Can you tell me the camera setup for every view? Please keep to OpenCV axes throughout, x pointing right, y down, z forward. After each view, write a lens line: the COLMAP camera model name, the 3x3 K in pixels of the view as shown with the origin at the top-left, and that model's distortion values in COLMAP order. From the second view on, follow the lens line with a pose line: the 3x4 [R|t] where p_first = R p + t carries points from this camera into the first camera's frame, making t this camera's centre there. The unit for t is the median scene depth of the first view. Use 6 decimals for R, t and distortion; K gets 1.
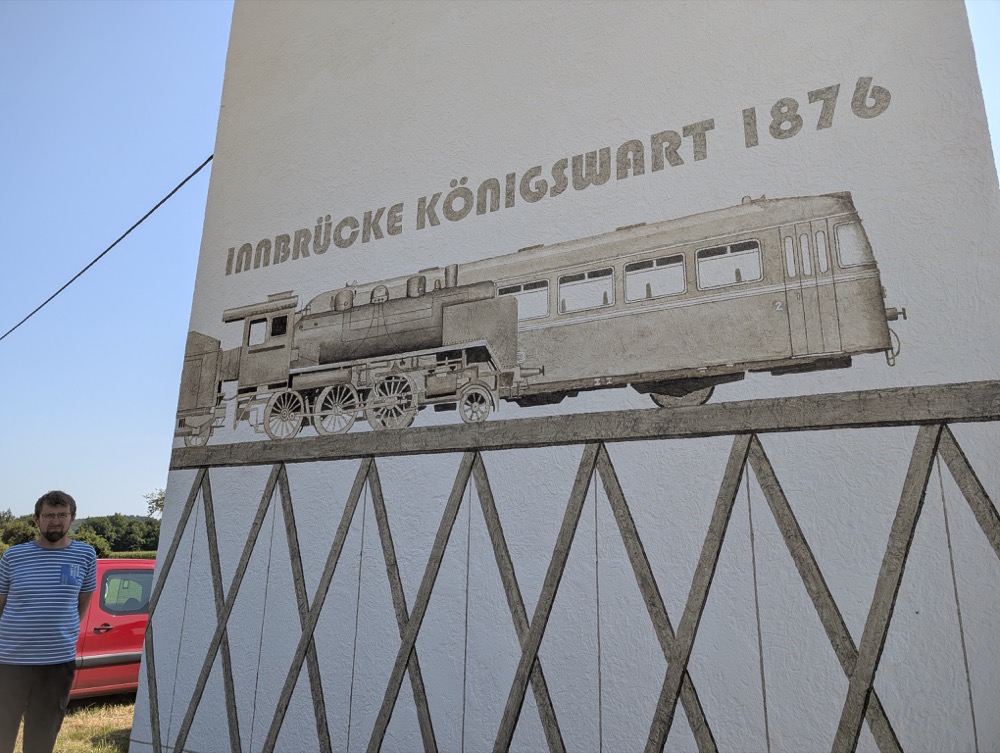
lens RADIAL K [[703.9, 0, 500.0], [0, 703.9, 376.5], [0, 0, 1]] dist [0.002091, -0.006494]
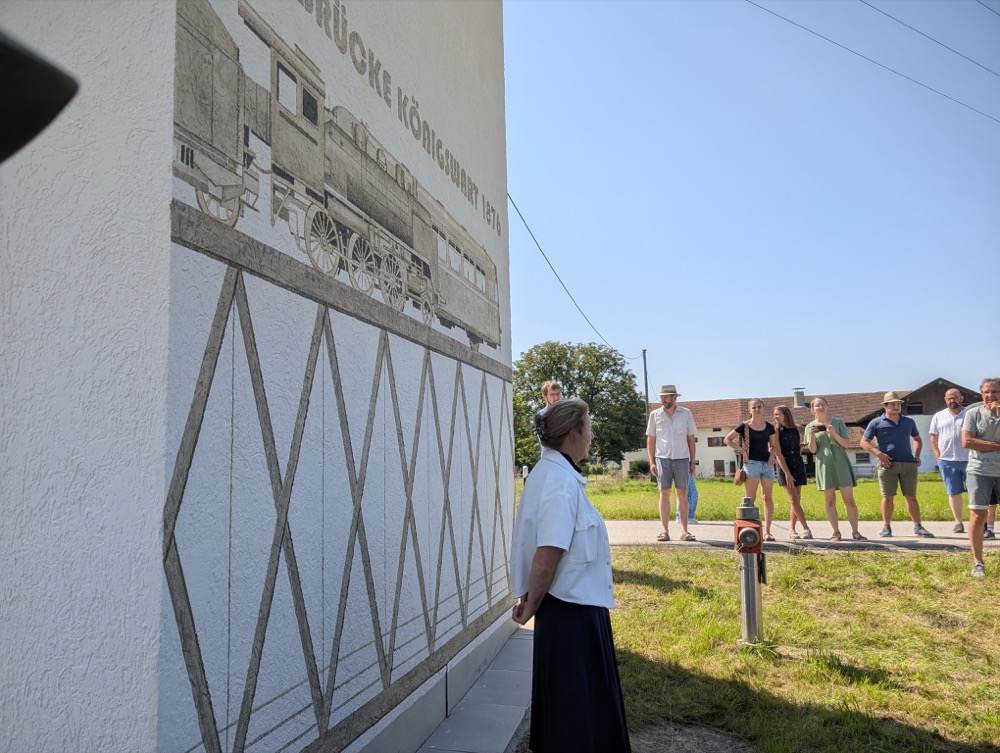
lens RADIAL K [[703.9, 0, 500.0], [0, 703.9, 376.5], [0, 0, 1]] dist [0.002091, -0.006494]
pose [[-0.227556, 0.097766, 0.968845, -1.045571], [-0.240912, 0.958365, -0.153293, 0.258112], [-0.943494, -0.268289, -0.194528, 0.905075]]
